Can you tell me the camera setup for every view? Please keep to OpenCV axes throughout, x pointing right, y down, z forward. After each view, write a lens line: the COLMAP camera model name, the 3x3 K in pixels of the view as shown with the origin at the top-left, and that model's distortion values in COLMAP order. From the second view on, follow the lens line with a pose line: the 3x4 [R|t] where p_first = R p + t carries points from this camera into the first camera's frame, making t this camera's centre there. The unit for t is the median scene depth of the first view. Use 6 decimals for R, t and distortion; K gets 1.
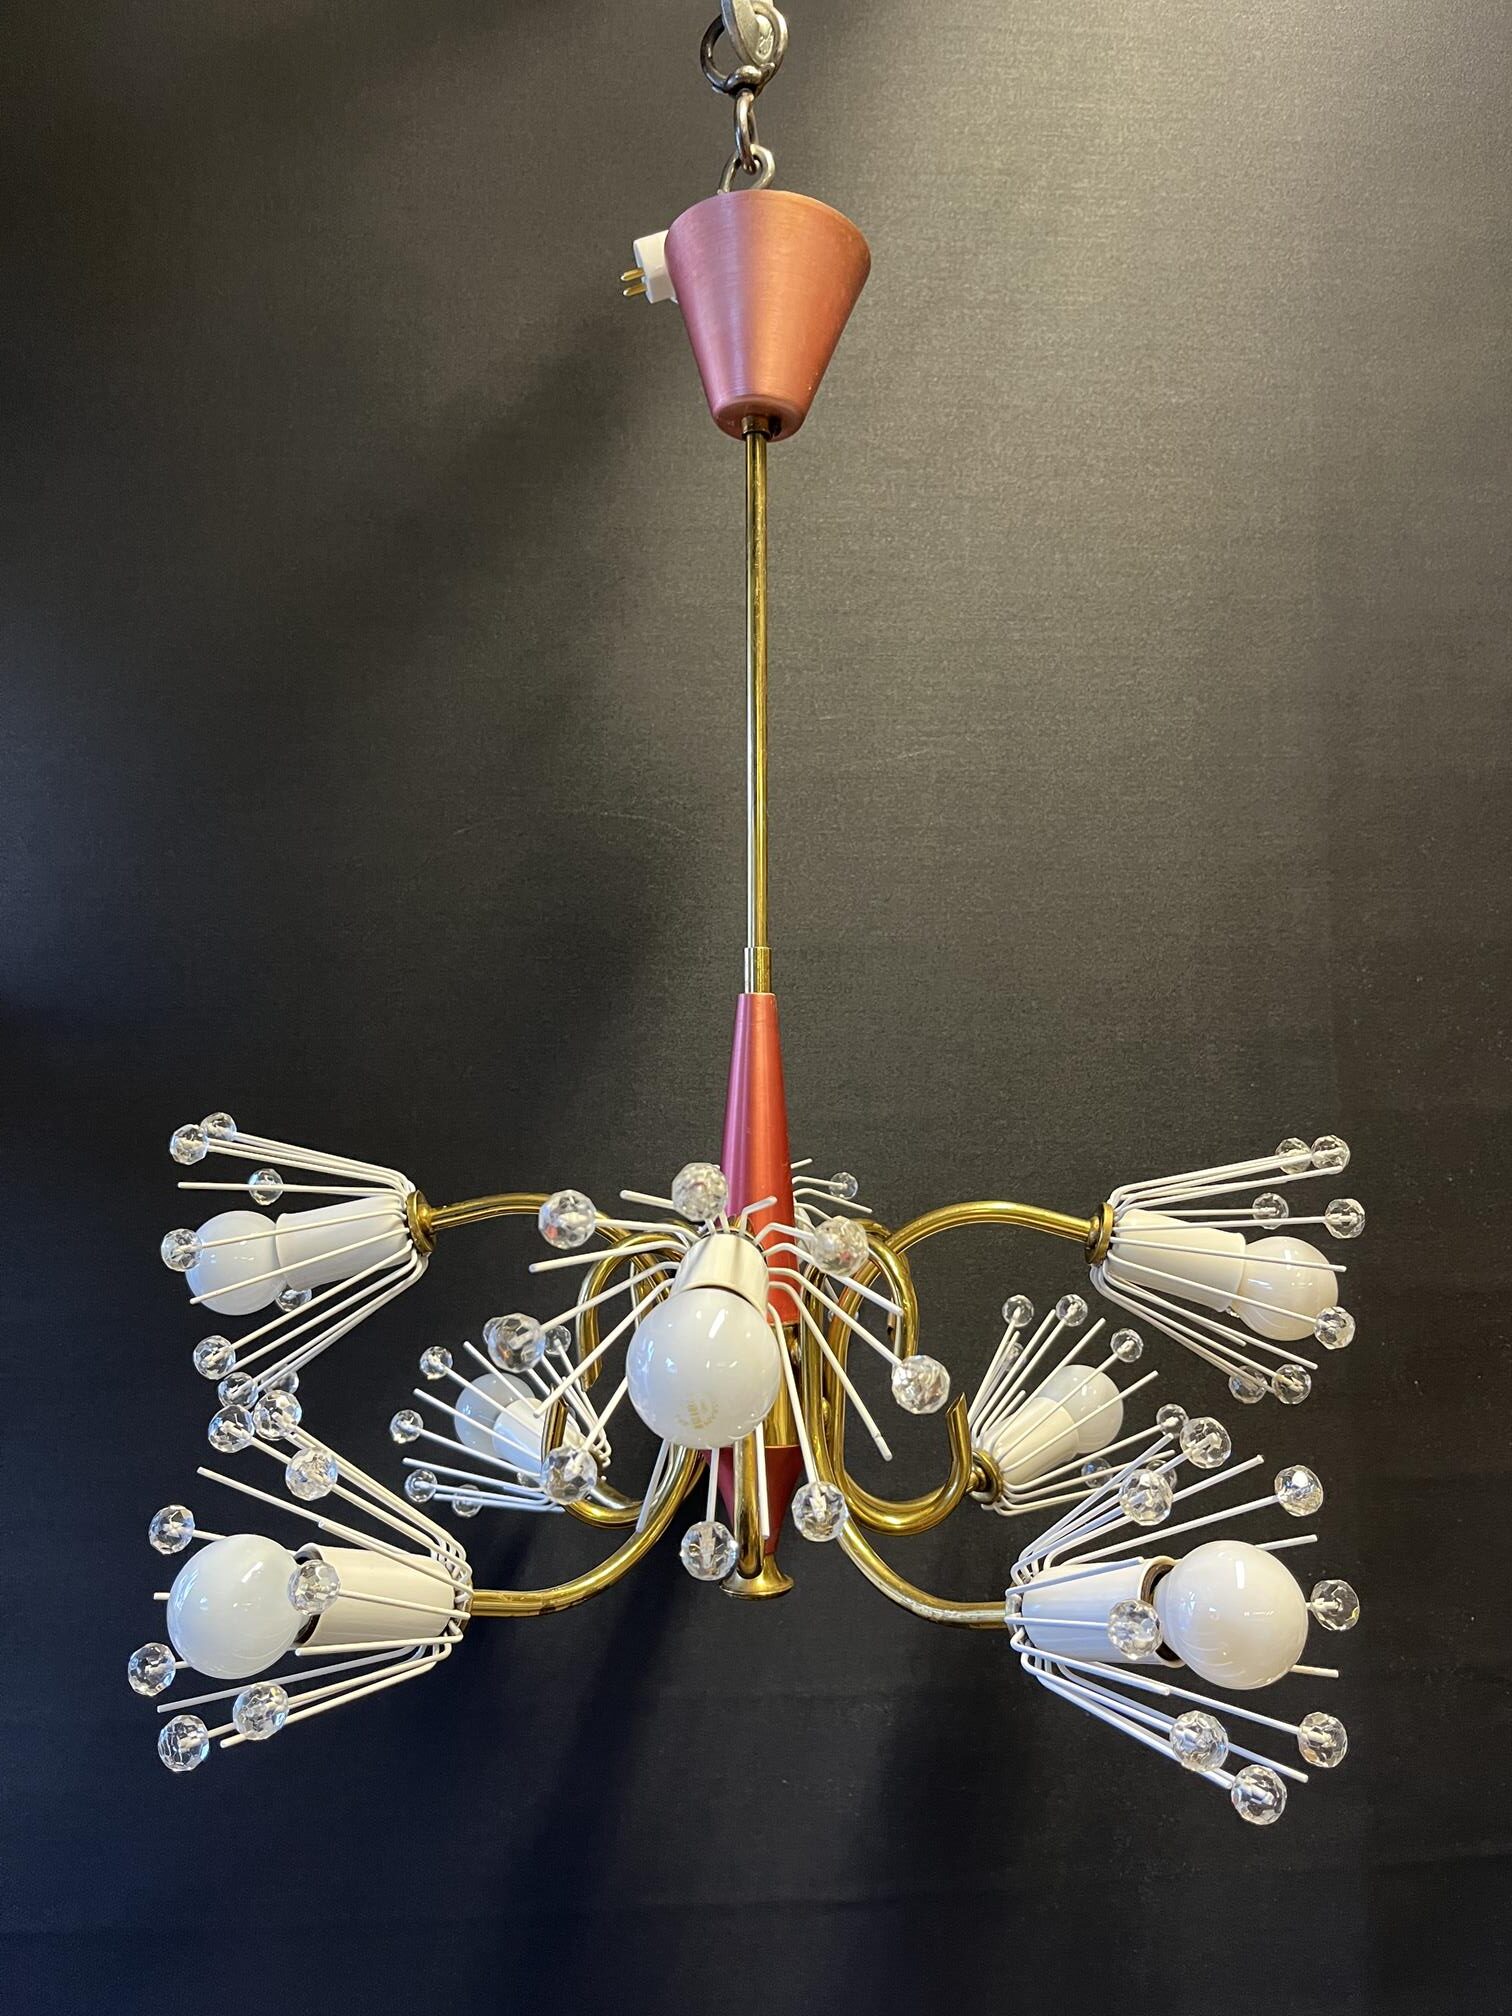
lens RADIAL K [[1582.1, 0, 741.5], [0, 1582.1, 1005.3], [0, 0, 1]] dist [0.047732, -0.076089]
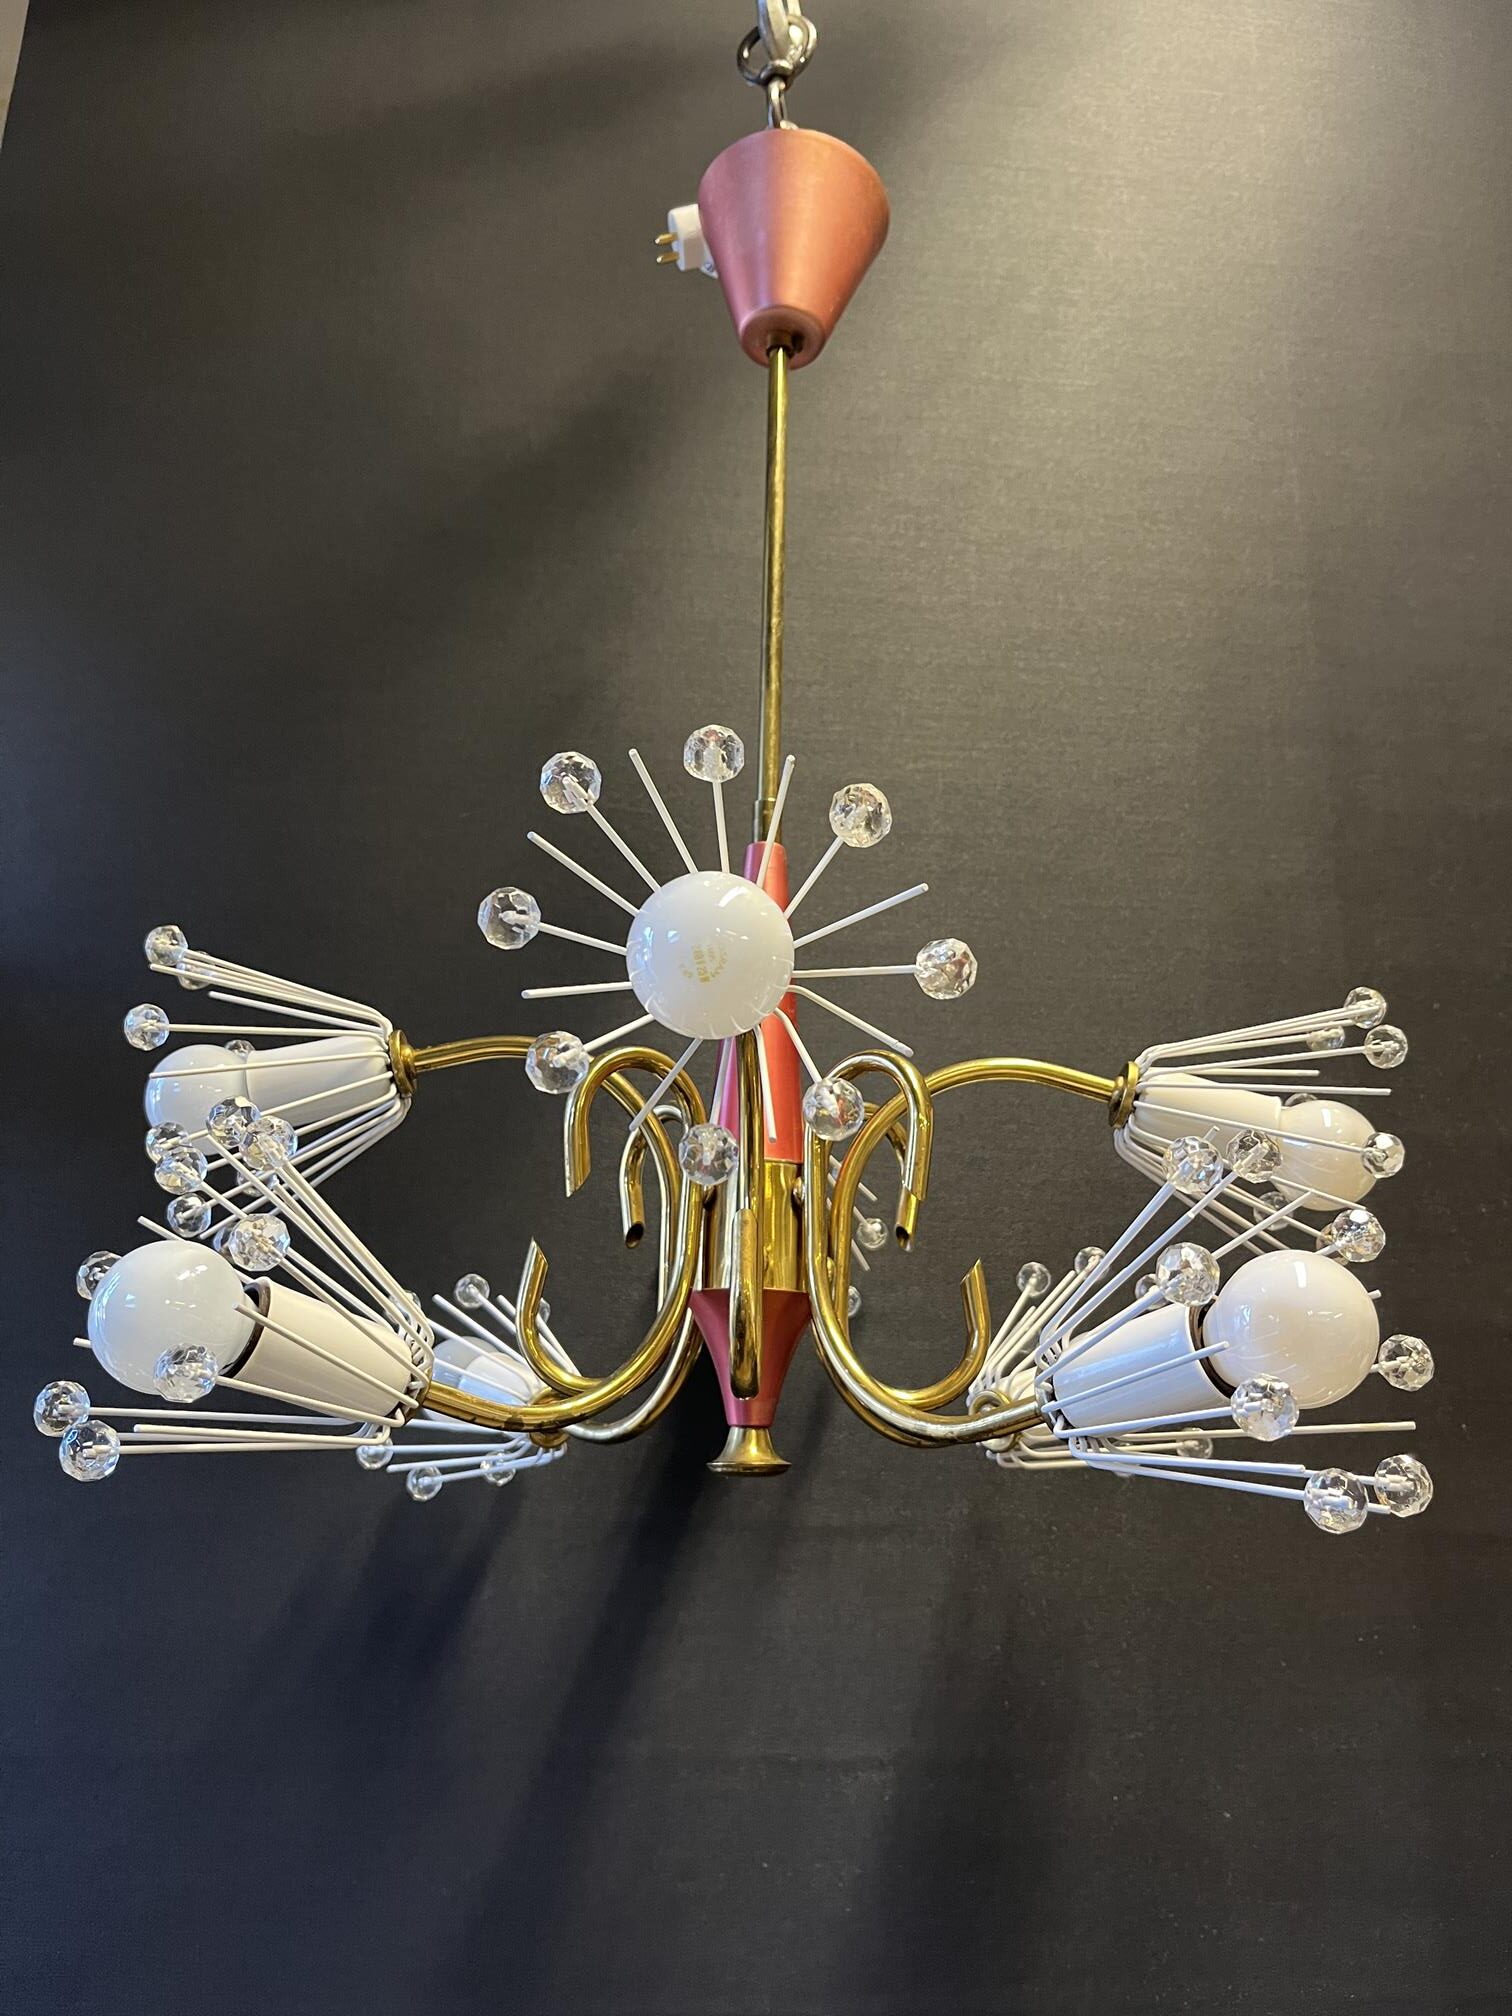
lens RADIAL K [[1582.1, 0, 739.2], [0, 1582.1, 1005.9], [0, 0, 1]] dist [0.047732, -0.076089]
pose [[0.999472, 0.032410, 0.002275, -0.004137], [-0.031042, 0.973269, -0.227560, 0.222272], [-0.009589, 0.227369, 0.973762, 0.053533]]
